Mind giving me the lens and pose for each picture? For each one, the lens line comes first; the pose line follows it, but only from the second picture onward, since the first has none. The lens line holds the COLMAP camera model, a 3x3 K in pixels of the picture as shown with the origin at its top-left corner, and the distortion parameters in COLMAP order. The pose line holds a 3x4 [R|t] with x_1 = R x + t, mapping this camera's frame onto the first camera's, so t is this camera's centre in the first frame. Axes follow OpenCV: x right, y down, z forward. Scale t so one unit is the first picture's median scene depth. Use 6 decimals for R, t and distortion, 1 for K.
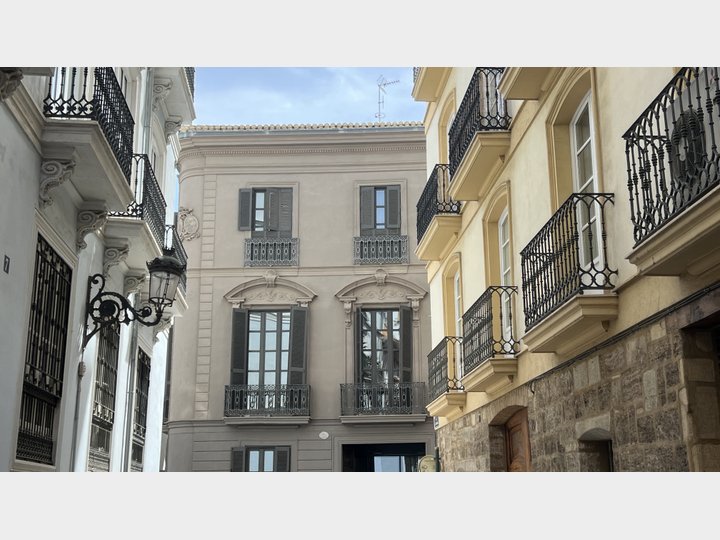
lens RADIAL K [[848.6, 0, 356.0], [0, 848.6, 264.6], [0, 0, 1]] dist [0.102788, 0.000000]
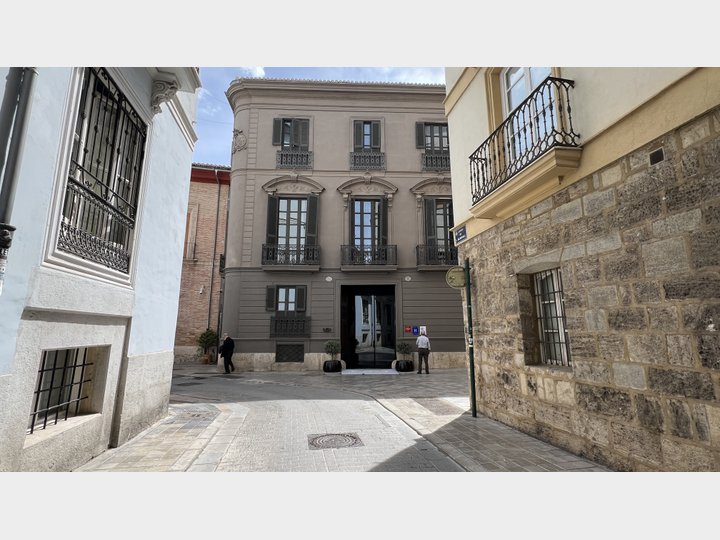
lens RADIAL K [[344.5, 0, 356.5], [0, 344.5, 268.4], [0, 0, 1]] dist [-0.020423, -0.000086]
pose [[0.995853, 0.019634, 0.088835, -0.042286], [-0.027972, 0.995216, 0.093610, 0.119349], [-0.086572, -0.095707, 0.991638, 0.380331]]
